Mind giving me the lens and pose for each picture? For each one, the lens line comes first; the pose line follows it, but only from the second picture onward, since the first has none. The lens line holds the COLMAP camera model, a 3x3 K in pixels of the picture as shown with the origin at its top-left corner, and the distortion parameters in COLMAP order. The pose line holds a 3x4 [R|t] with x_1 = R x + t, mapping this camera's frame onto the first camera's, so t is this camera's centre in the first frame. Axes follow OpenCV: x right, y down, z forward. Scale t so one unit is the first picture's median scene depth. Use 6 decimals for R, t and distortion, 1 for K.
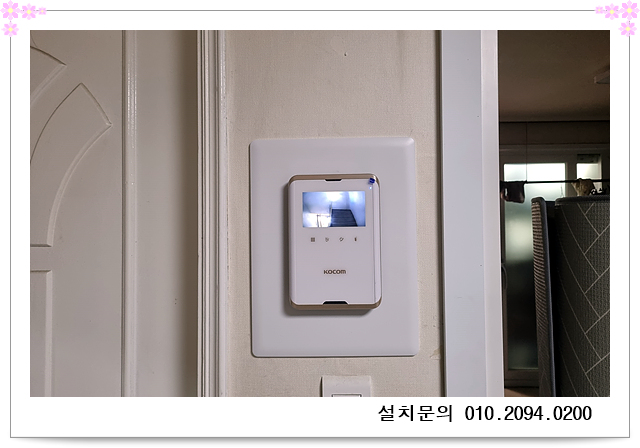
lens RADIAL K [[481.1, 0, 320.0], [0, 481.1, 224.0], [0, 0, 1]] dist [-0.009240, -0.001967]
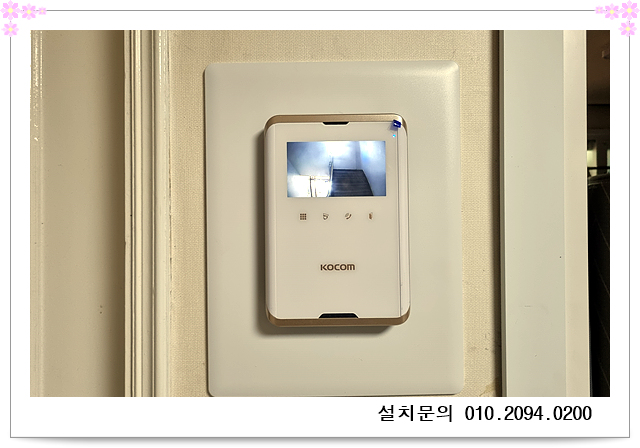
lens RADIAL K [[481.1, 0, 320.0], [0, 481.1, 224.0], [0, 0, 1]] dist [-0.009240, -0.001967]
pose [[0.998672, 0.002386, 0.051470, -0.024580], [-0.002976, 0.999931, 0.011387, 0.033976], [-0.051439, -0.011526, 0.998610, 0.354634]]
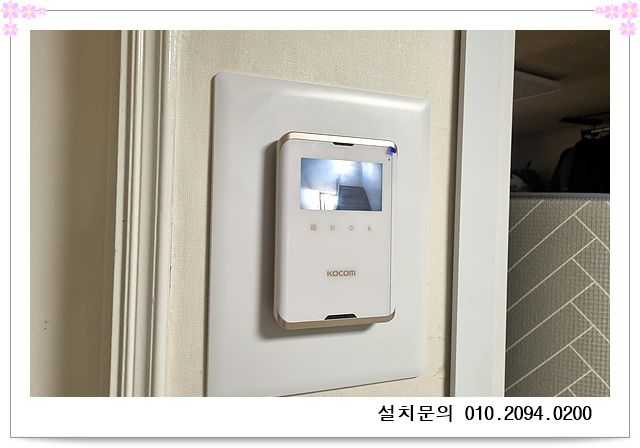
lens RADIAL K [[481.1, 0, 320.0], [0, 481.1, 224.0], [0, 0, 1]] dist [-0.009240, -0.001967]
pose [[0.896915, 0.024334, 0.441532, -0.304228], [-0.032984, 0.999385, 0.011925, 0.018327], [-0.440970, -0.025259, 0.897166, 0.366586]]
